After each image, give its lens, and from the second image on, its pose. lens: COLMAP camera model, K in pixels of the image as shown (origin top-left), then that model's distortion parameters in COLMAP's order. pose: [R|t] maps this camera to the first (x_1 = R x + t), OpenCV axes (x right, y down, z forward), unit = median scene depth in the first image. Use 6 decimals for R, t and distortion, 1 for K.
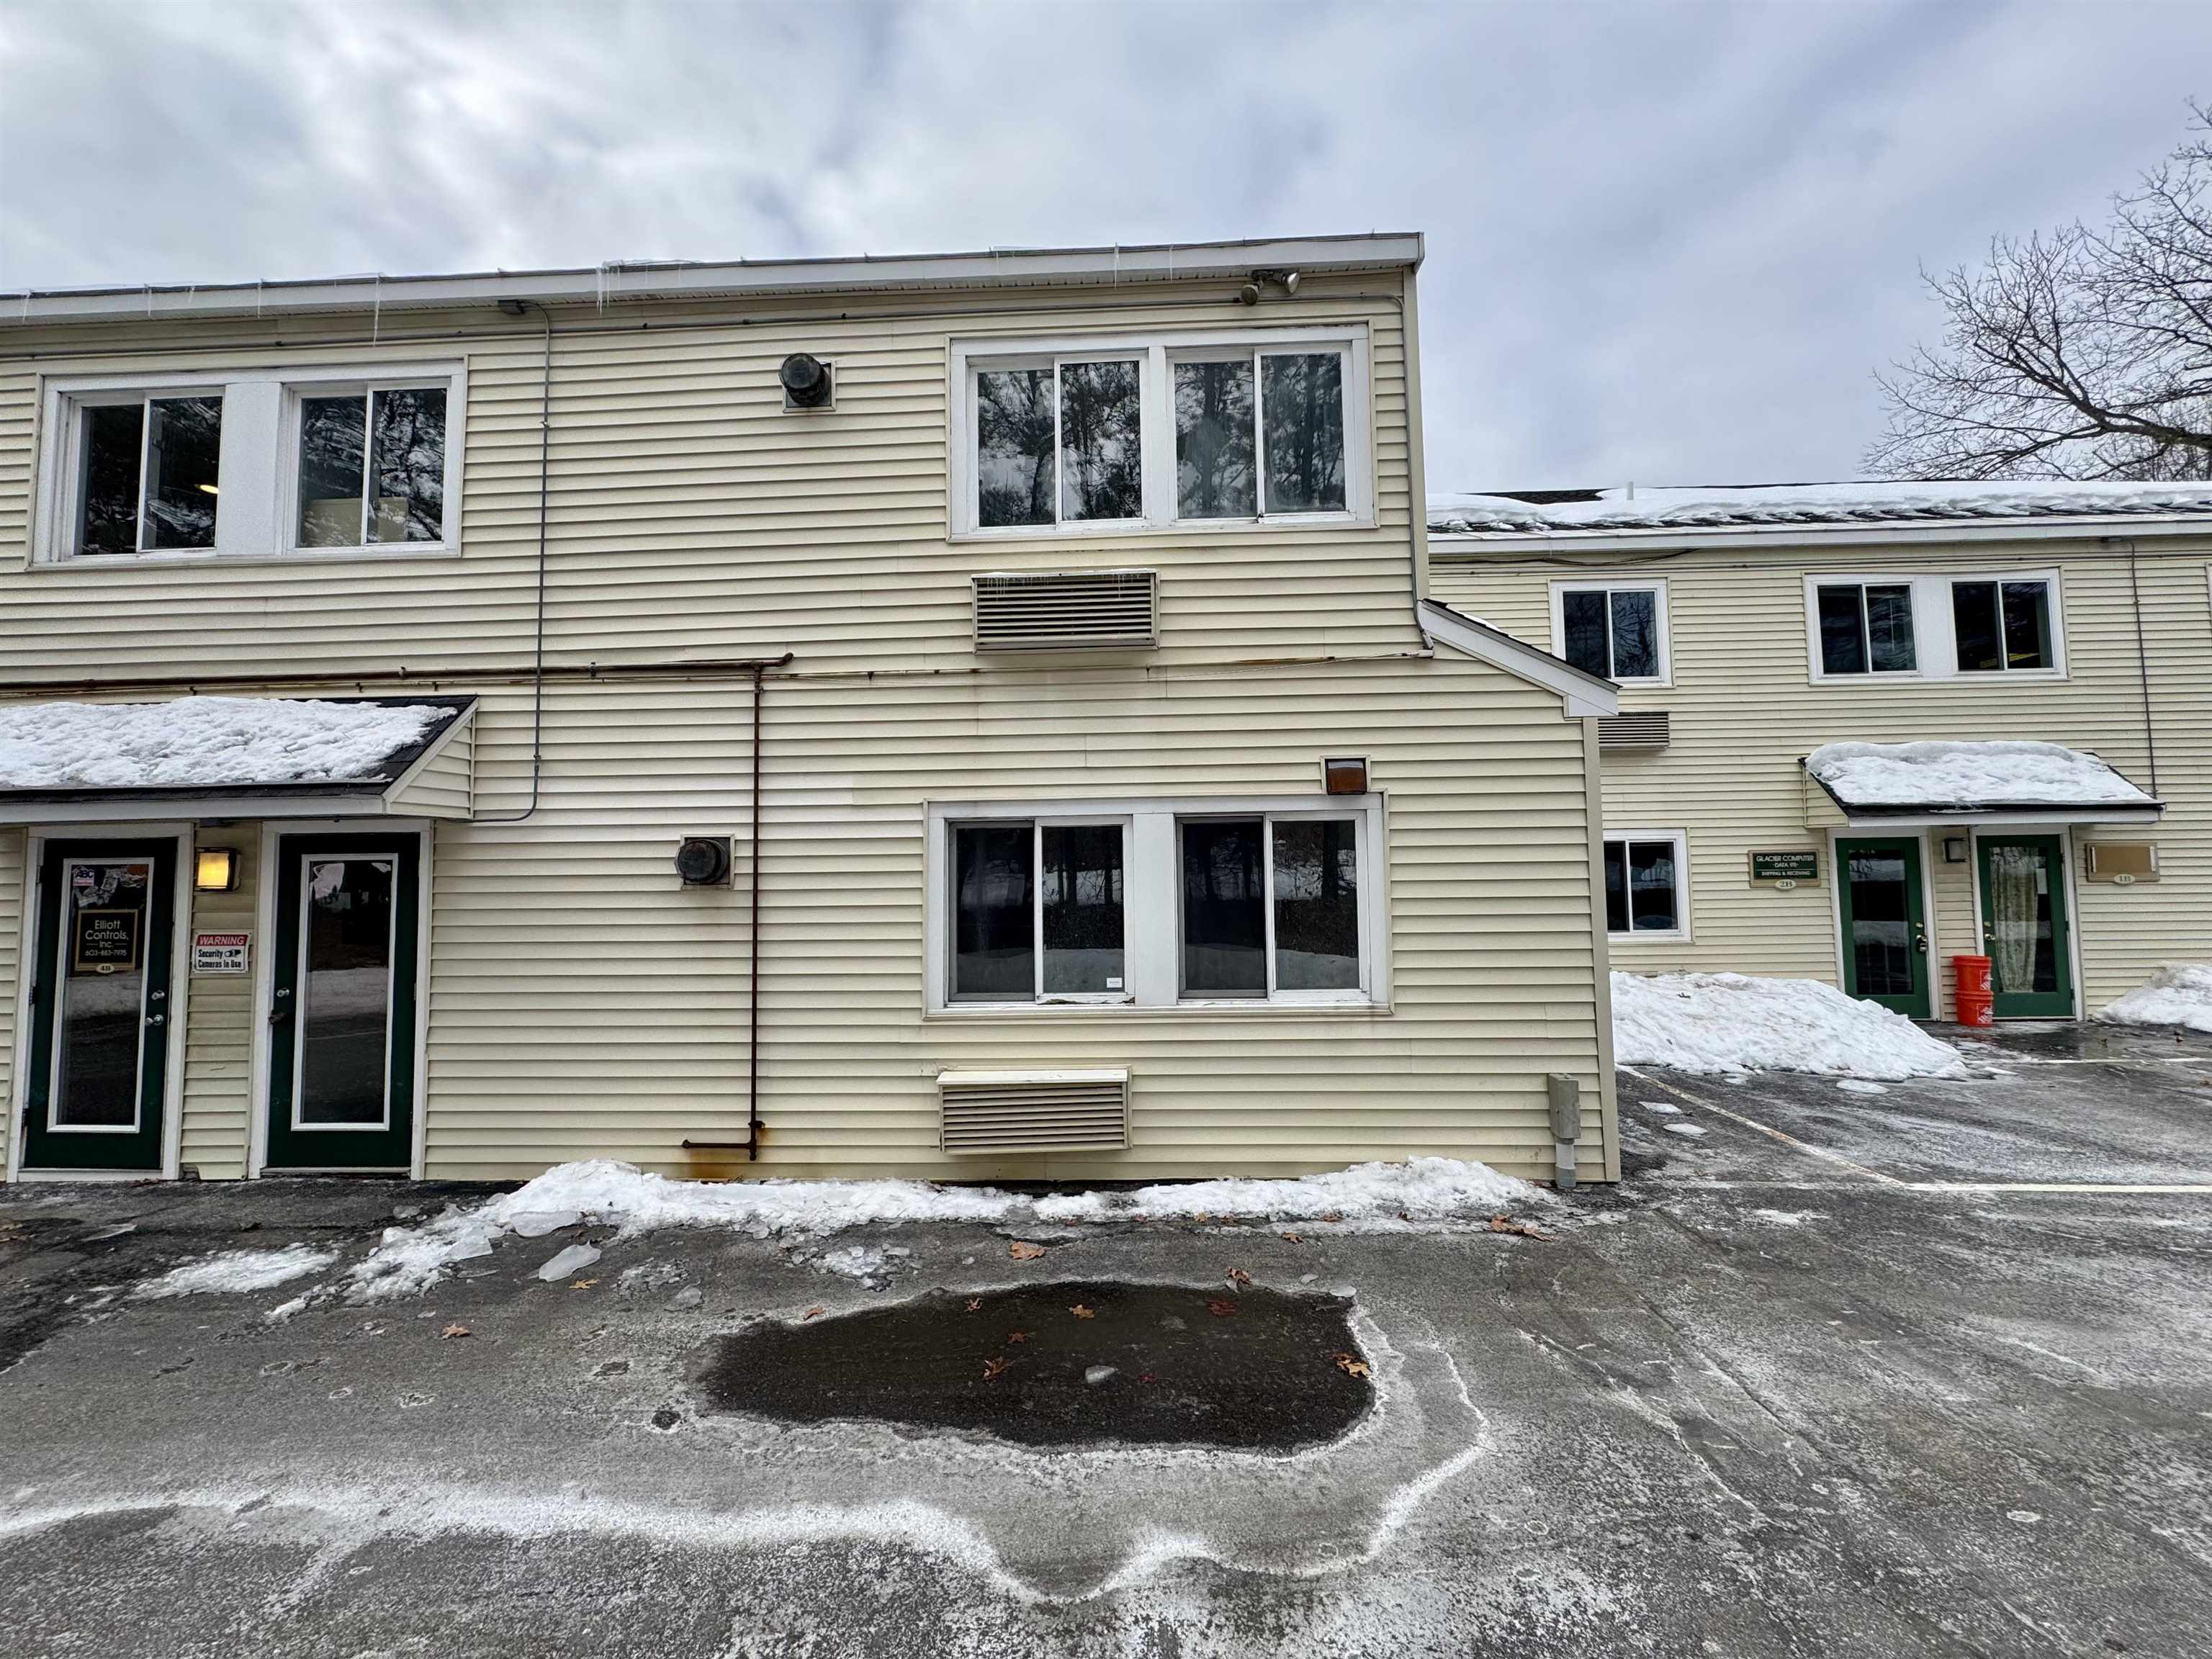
lens RADIAL K [[878.8, 0, 1107.1], [0, 878.8, 824.4], [0, 0, 1]] dist [-0.001361, -0.000032]
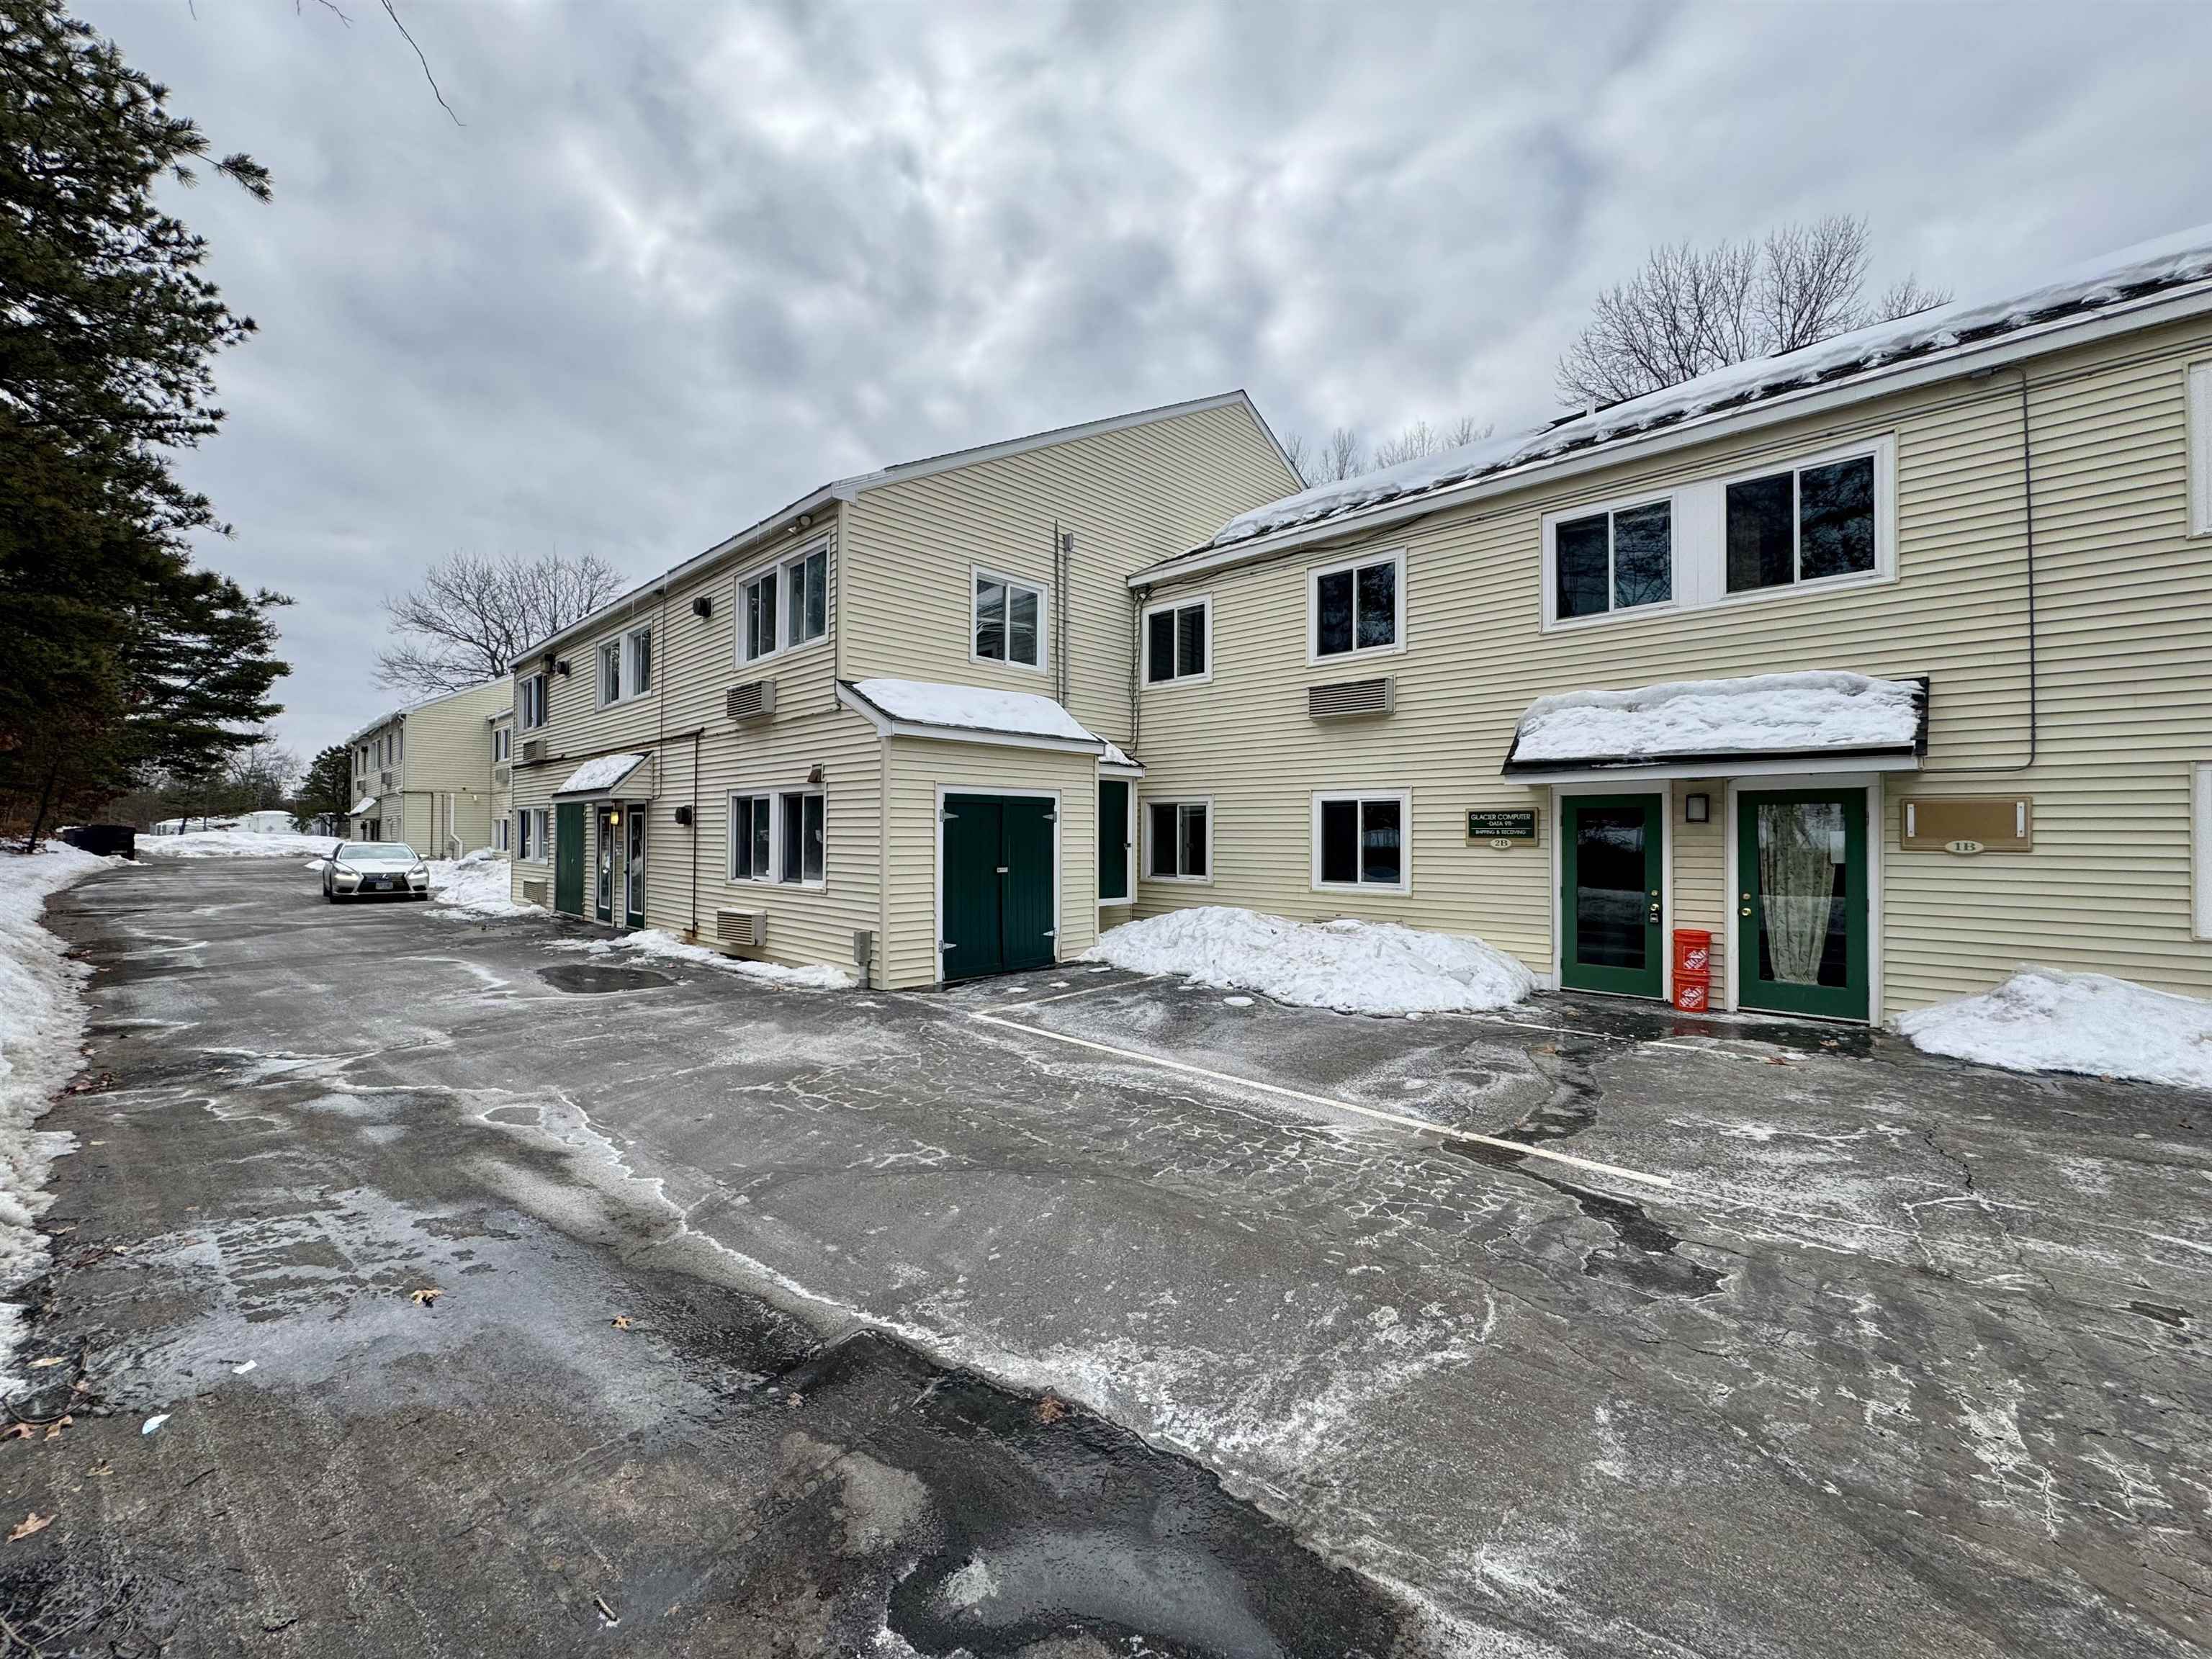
lens RADIAL K [[878.8, 0, 1091.0], [0, 878.8, 826.4], [0, 0, 1]] dist [-0.001361, -0.000032]
pose [[0.743880, 0.011733, -0.668210, 1.086595], [0.023380, 0.998777, 0.043565, -0.004251], [0.667904, -0.048030, 0.742696, -0.034117]]
